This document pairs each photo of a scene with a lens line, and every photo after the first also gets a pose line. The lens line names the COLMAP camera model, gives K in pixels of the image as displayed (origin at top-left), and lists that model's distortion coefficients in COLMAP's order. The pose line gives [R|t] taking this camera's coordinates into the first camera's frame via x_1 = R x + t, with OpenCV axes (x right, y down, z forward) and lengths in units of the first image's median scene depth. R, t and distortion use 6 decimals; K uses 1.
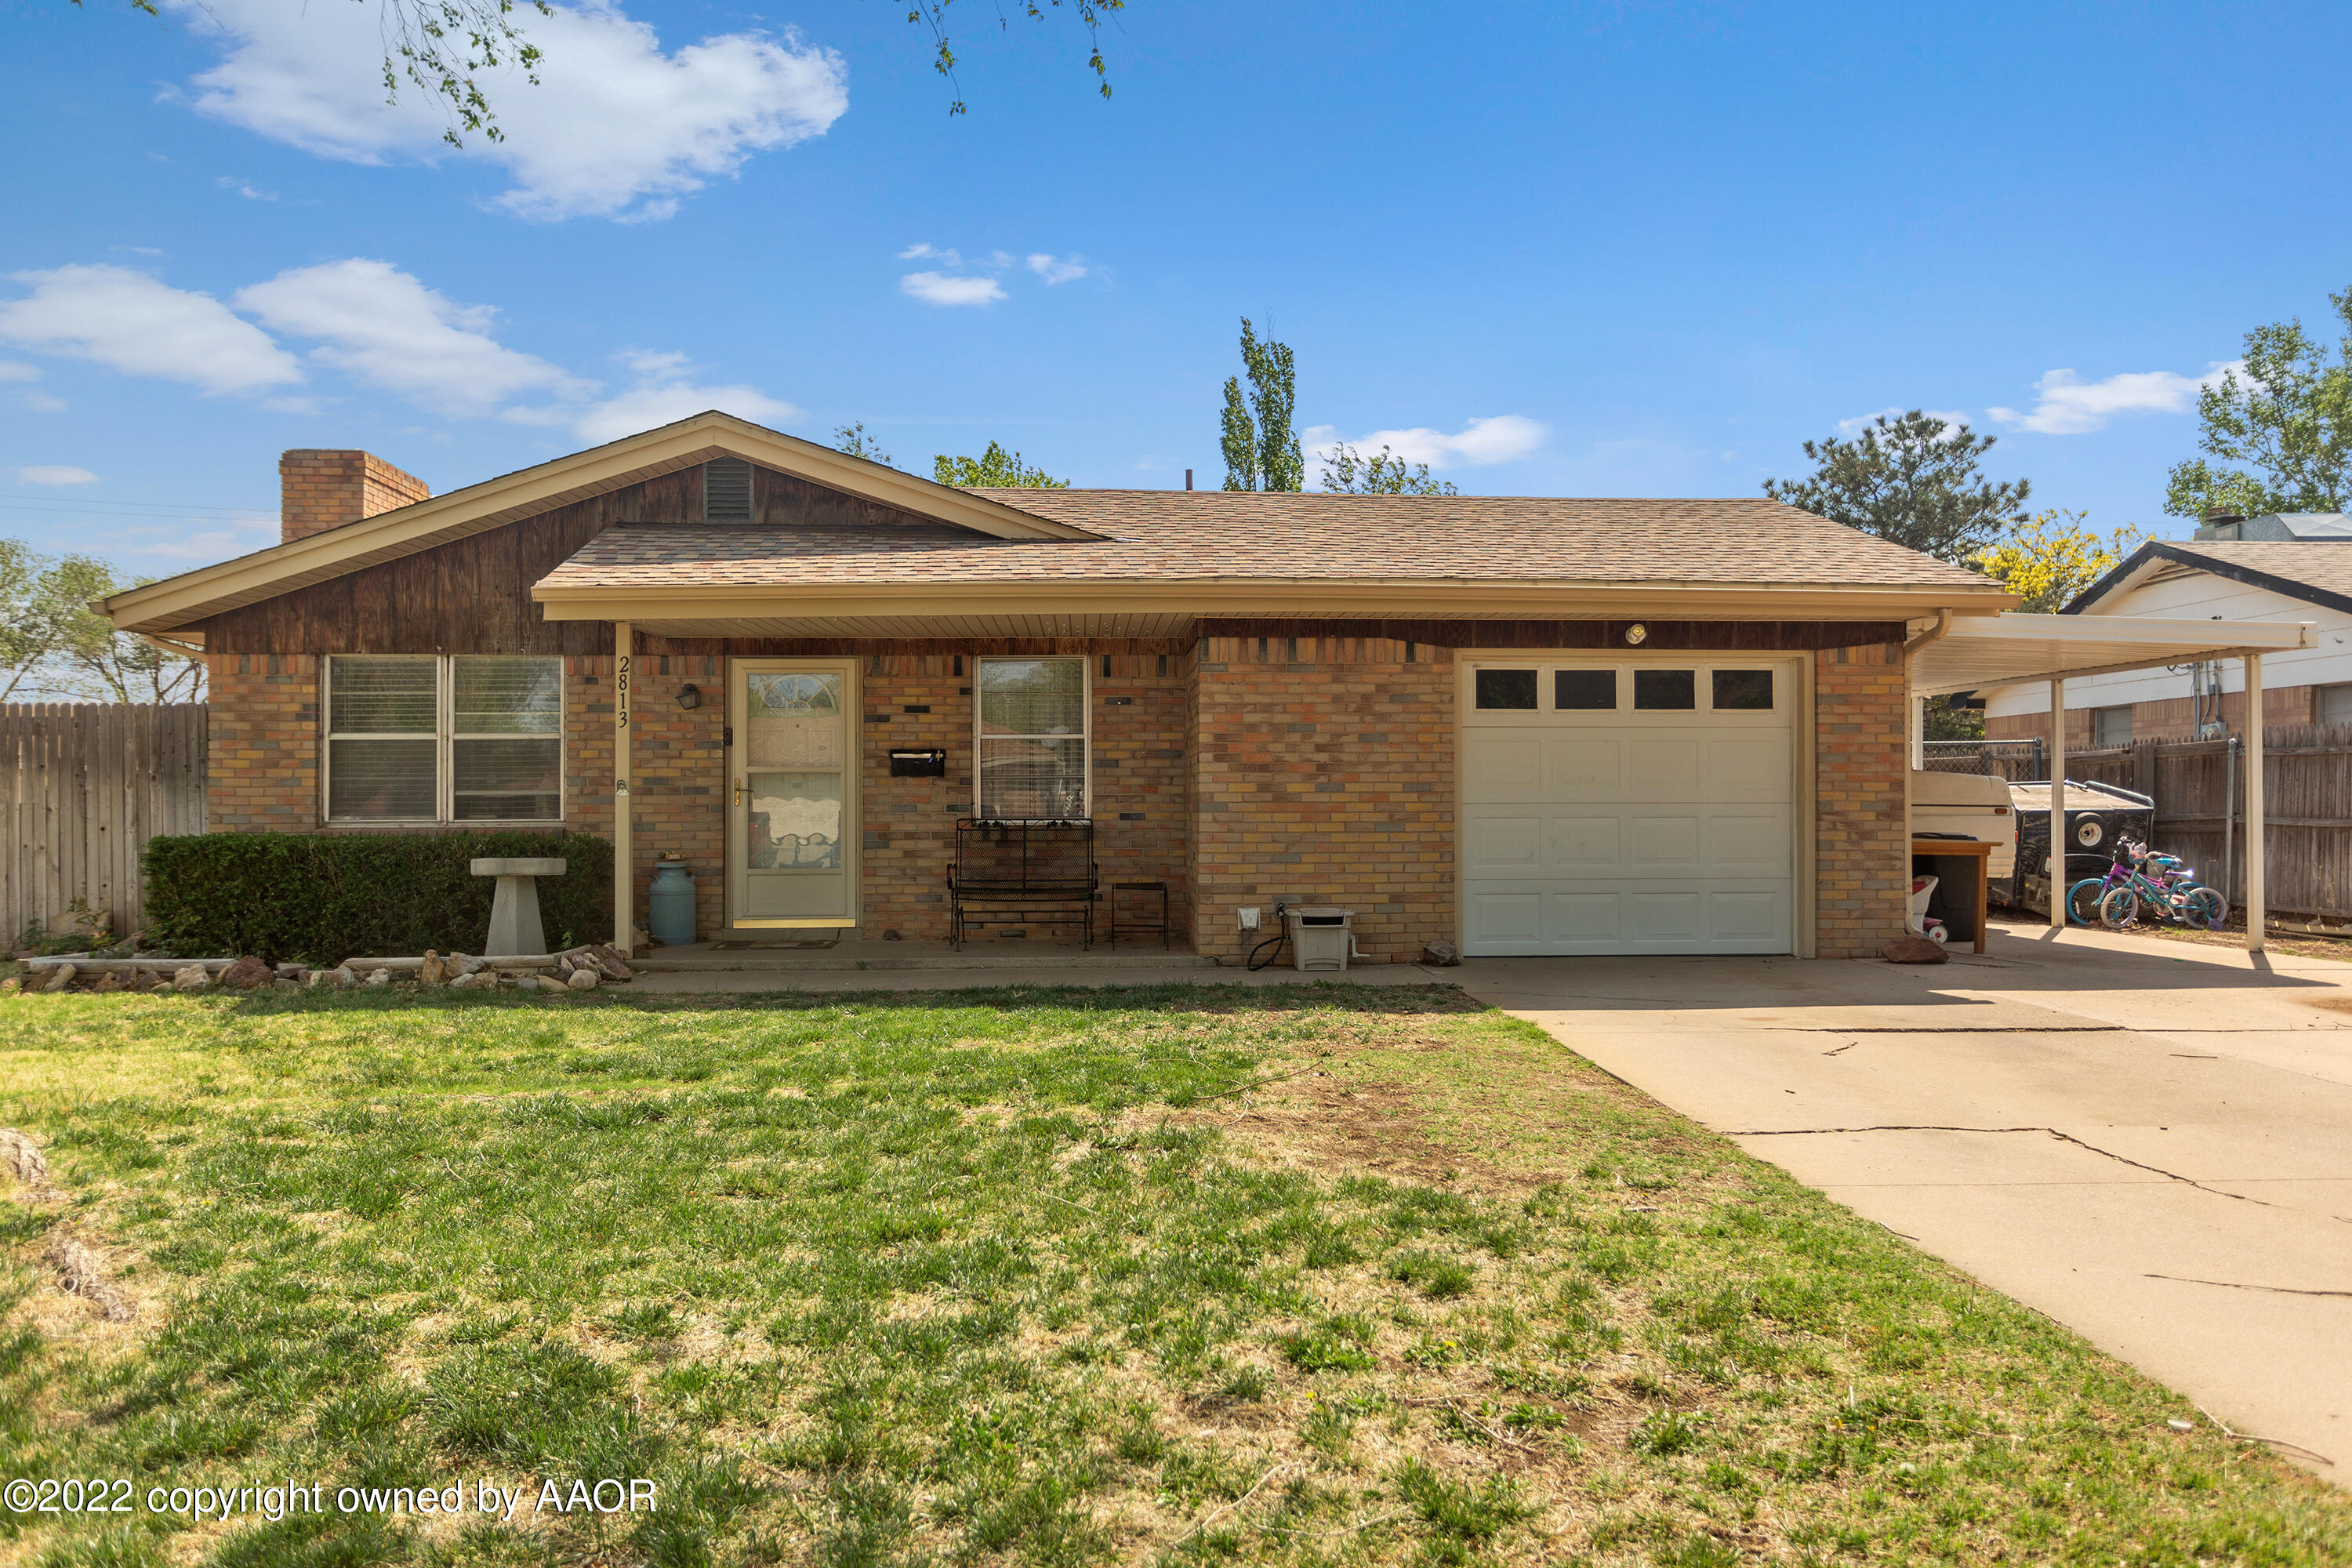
lens RADIAL K [[1757.3, 0, 1176.0], [0, 1757.3, 784.0], [0, 0, 1]] dist [0.005338, 0.007287]
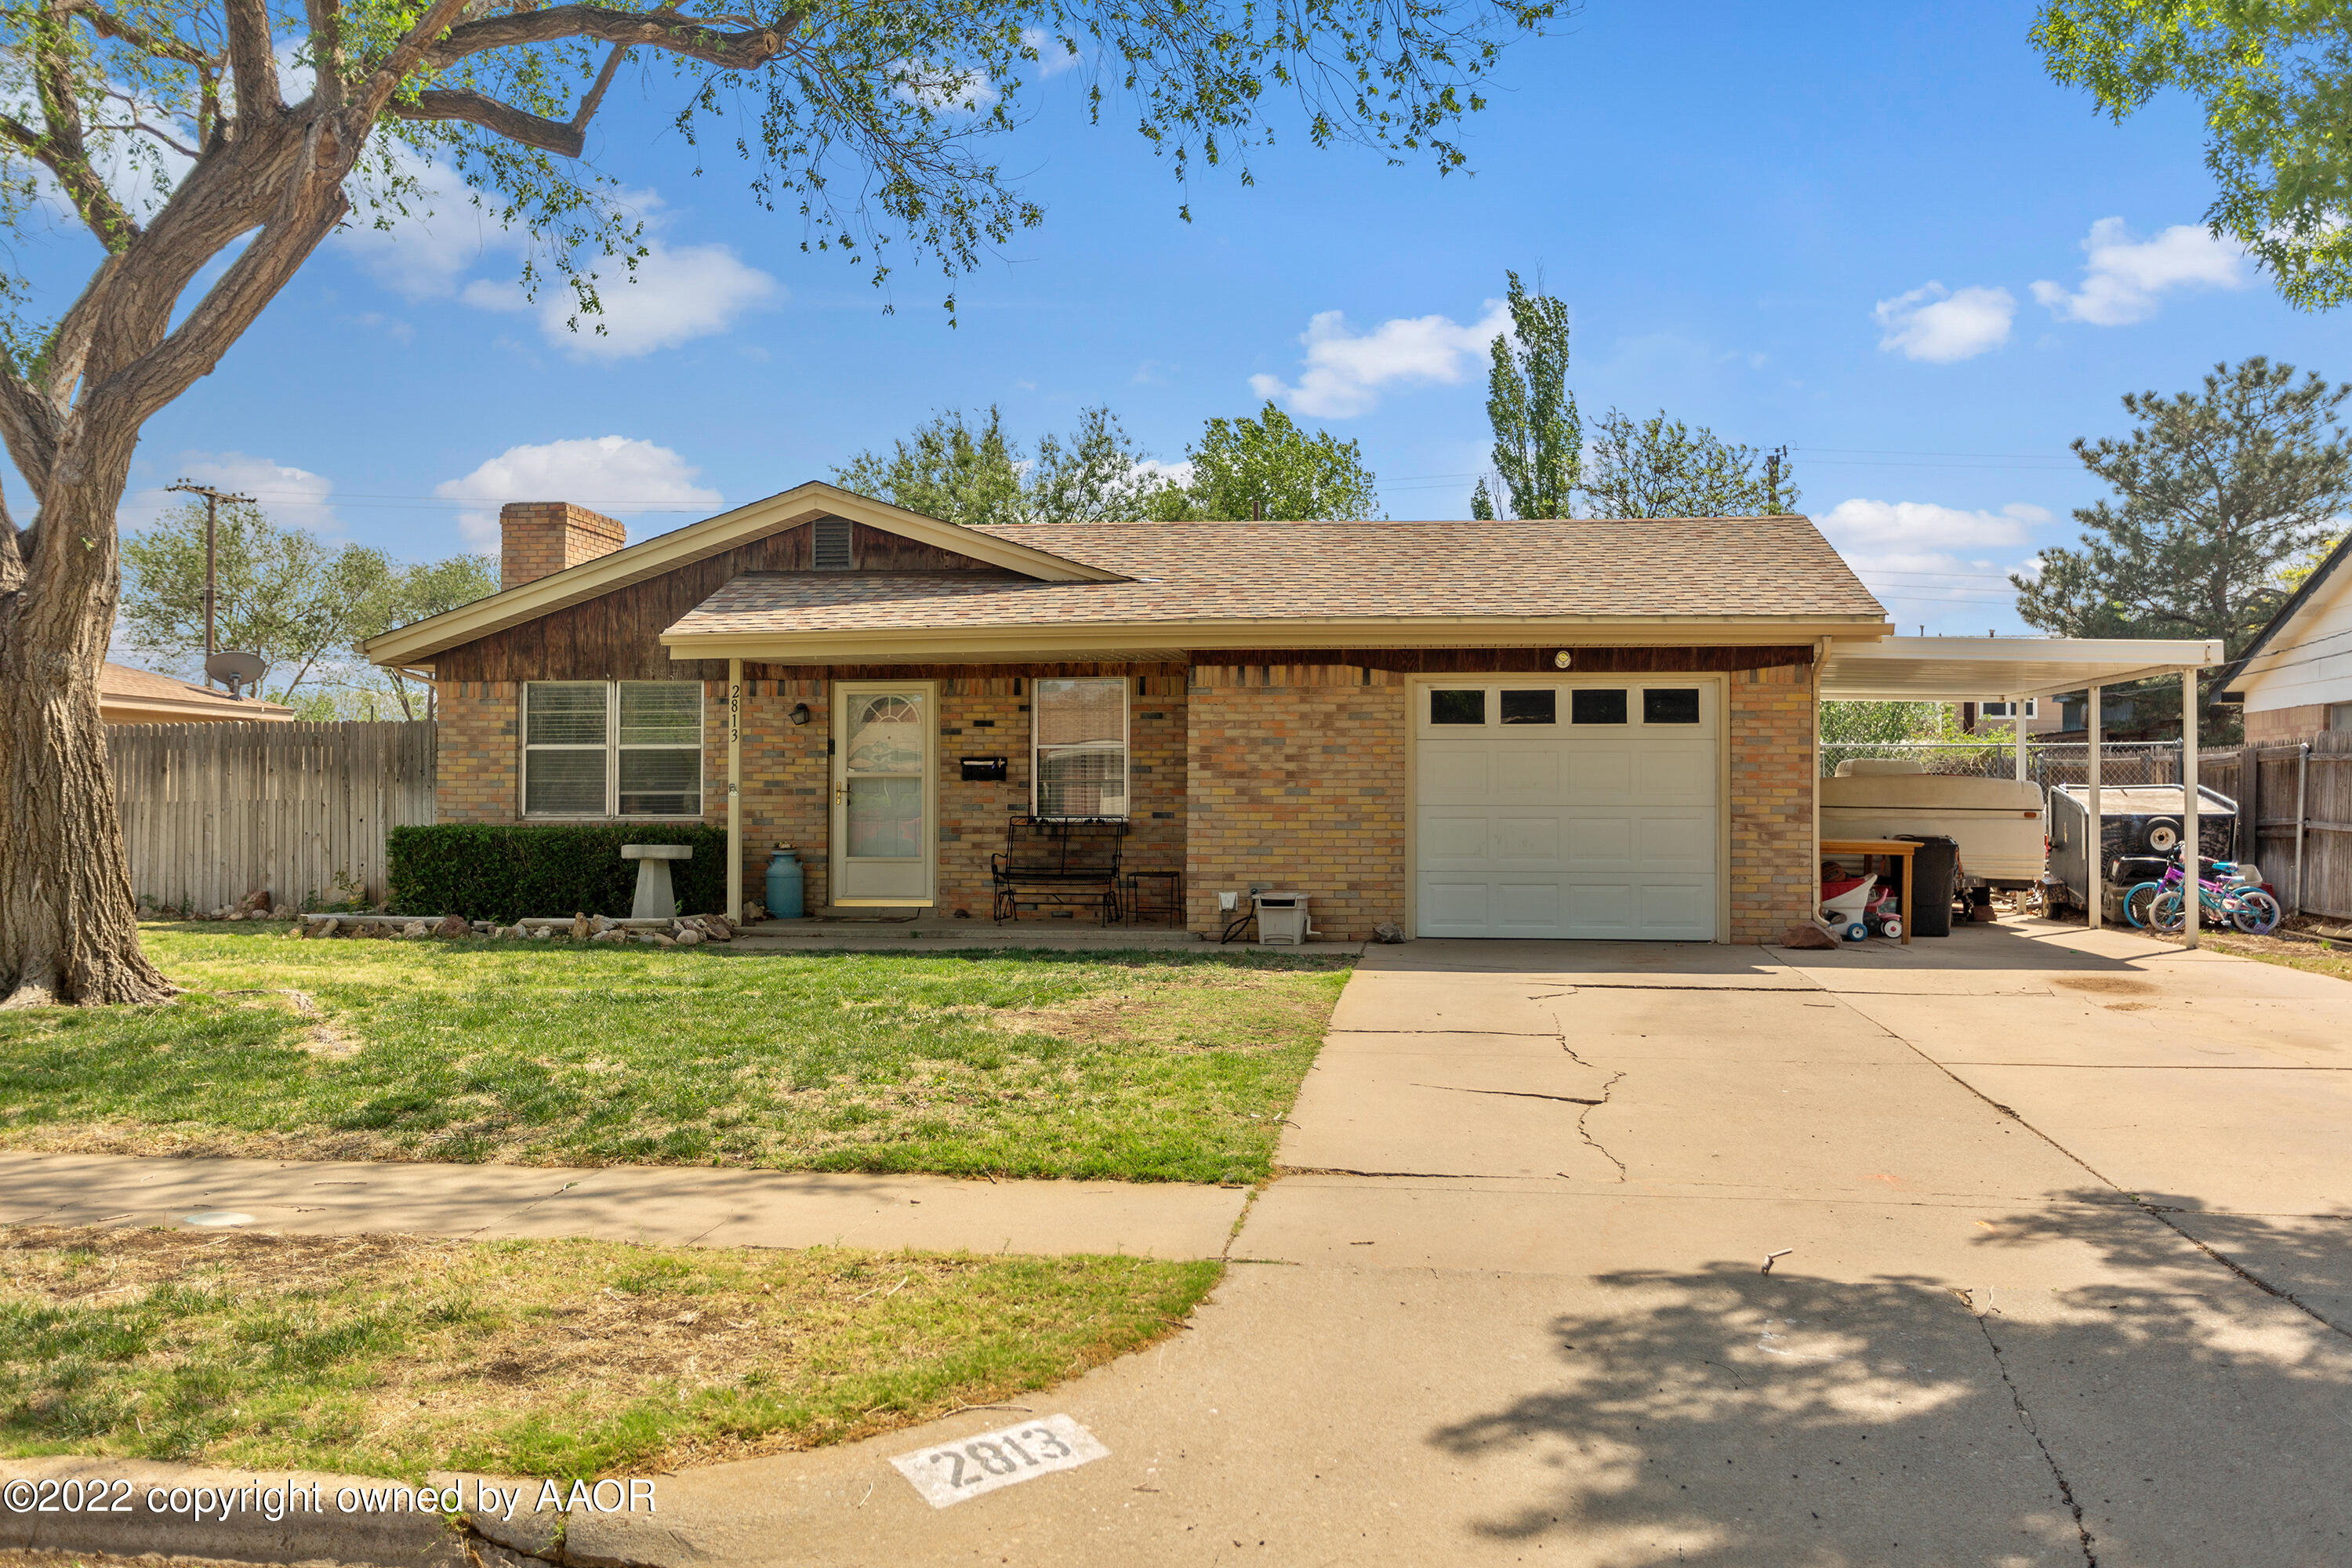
lens RADIAL K [[2177.1, 0, 1173.0], [0, 2177.1, 749.3], [0, 0, 1]] dist [0.017499, 0.000236]
pose [[0.979704, -0.000204, -0.200452, 0.290464], [-0.002188, 0.999929, -0.011710, -0.008795], [0.200440, 0.011911, 0.979634, -0.440491]]
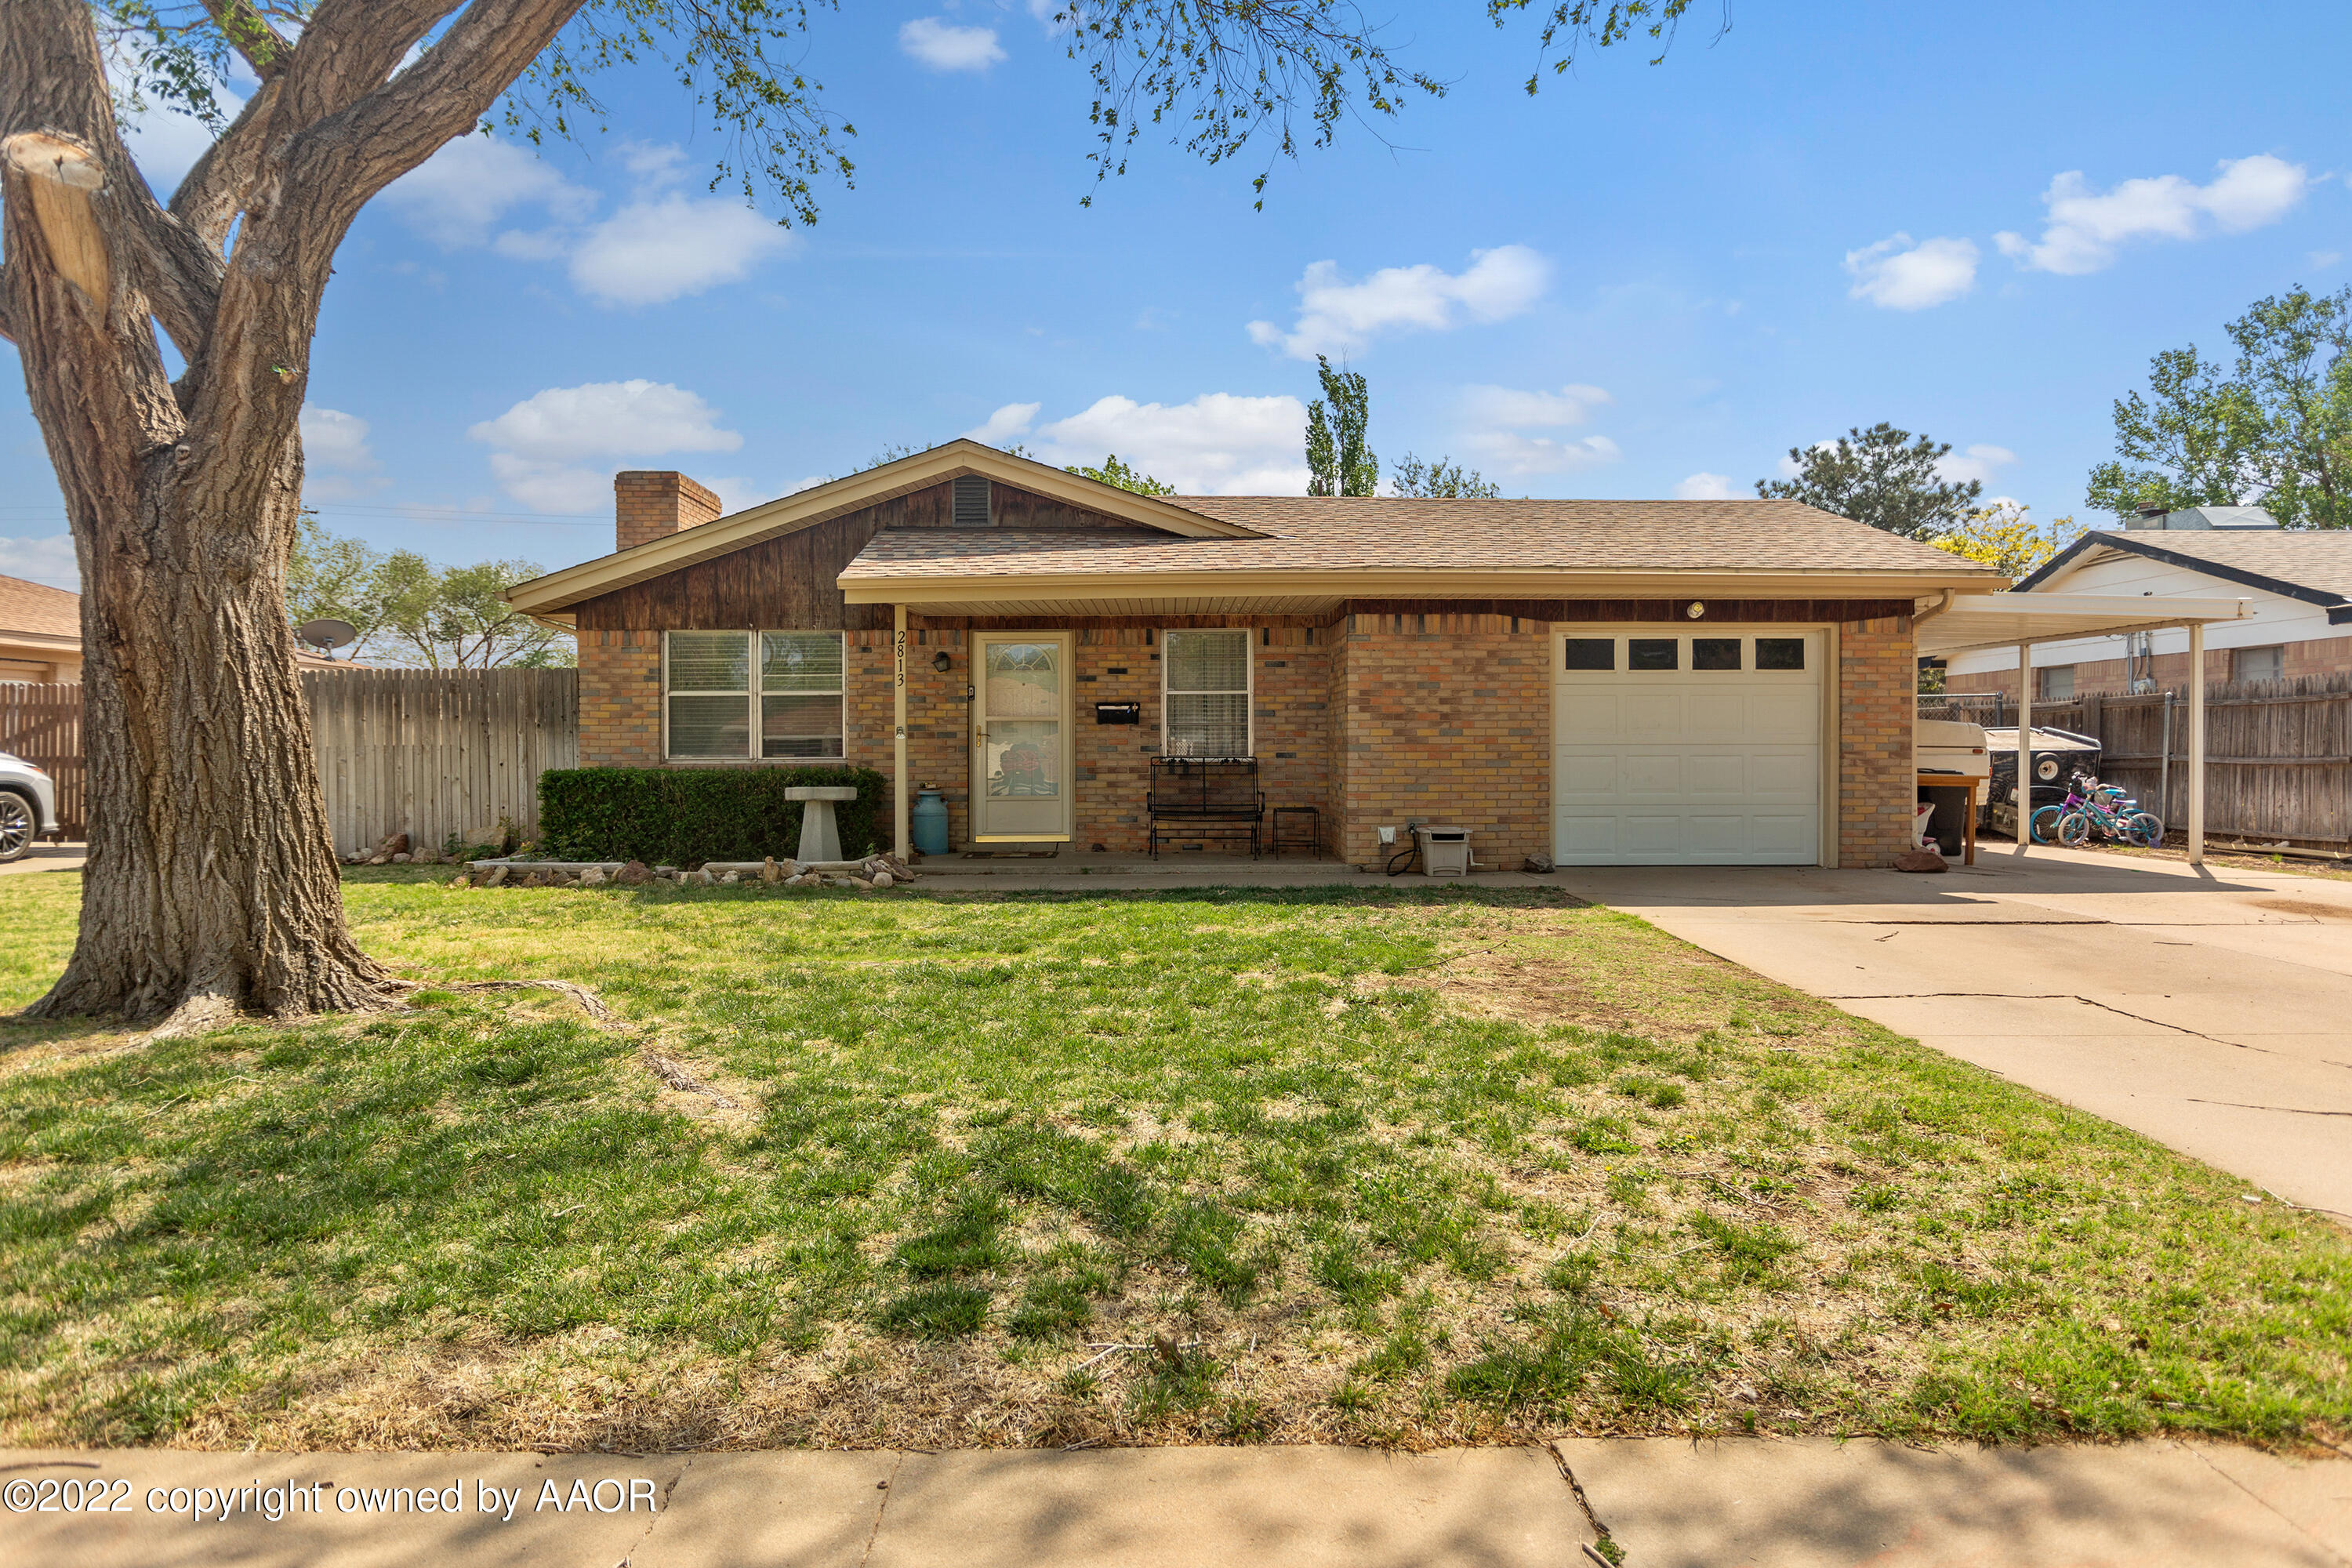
lens RADIAL K [[1431.0, 0, 1171.8], [0, 1431.0, 756.3], [0, 0, 1]] dist [-0.008171, 0.010097]
pose [[0.998837, 0.000256, -0.048205, -0.061752], [0.000617, 0.999836, 0.018086, 0.000543], [0.048202, -0.018095, 0.998674, -0.039645]]
